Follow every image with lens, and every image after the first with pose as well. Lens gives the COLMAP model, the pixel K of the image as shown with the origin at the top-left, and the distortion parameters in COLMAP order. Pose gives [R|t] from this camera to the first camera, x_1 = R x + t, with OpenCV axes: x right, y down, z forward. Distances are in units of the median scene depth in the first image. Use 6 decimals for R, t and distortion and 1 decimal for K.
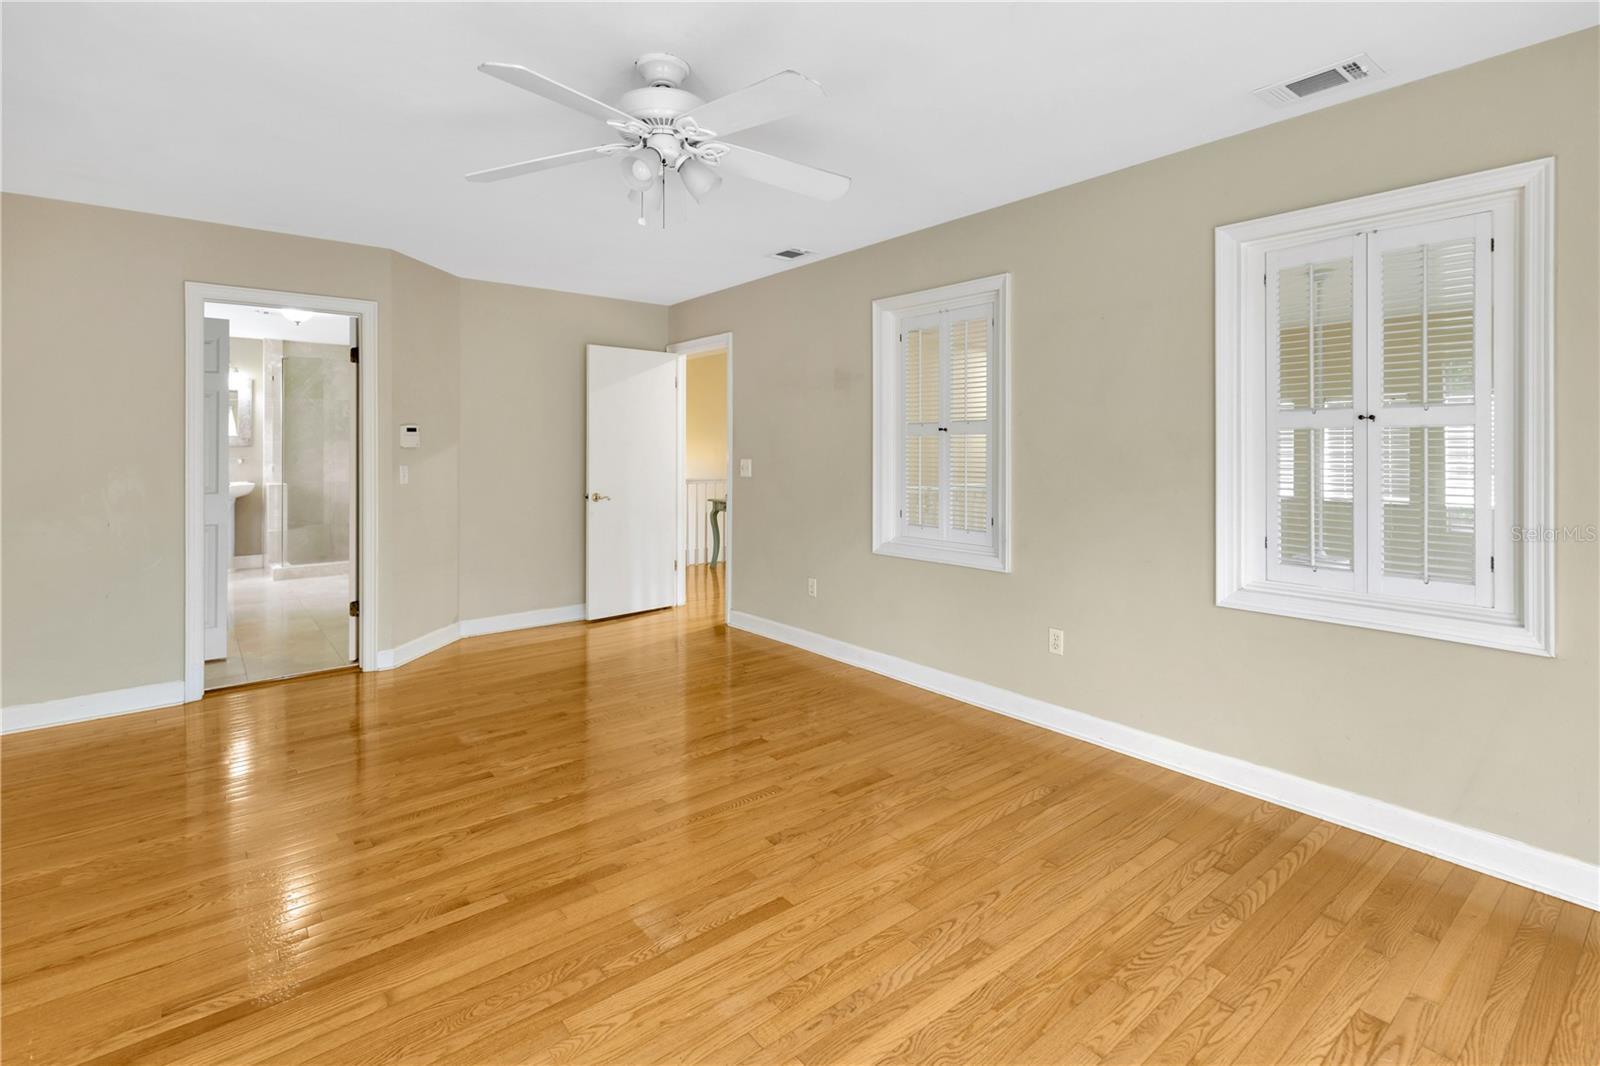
lens RADIAL K [[743.7, 0, 786.8], [0, 743.7, 436.5], [0, 0, 1]] dist [0.004336, -0.000004]
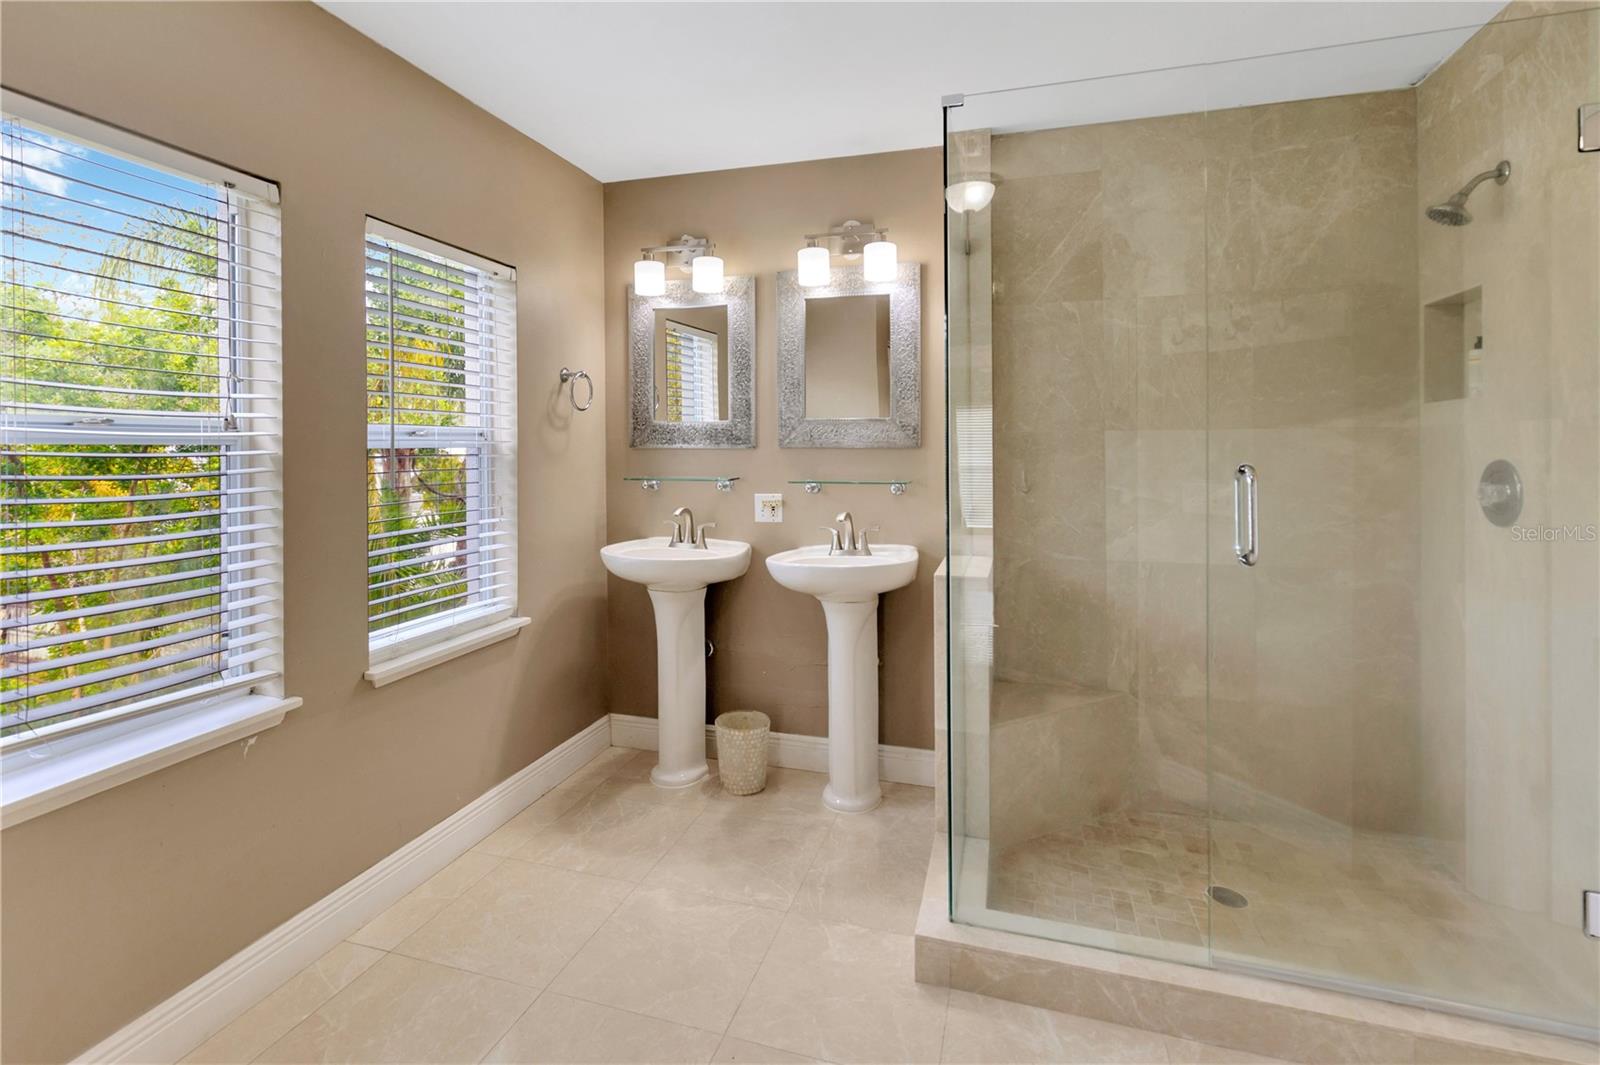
lens RADIAL K [[743.7, 0, 801.8], [0, 743.7, 440.9], [0, 0, 1]] dist [0.004336, -0.000004]
pose [[0.569918, -0.000845, -0.821701, -0.454536], [0.004328, 0.999989, 0.001973, 0.008567], [0.821690, -0.004681, 0.569915, 0.745672]]
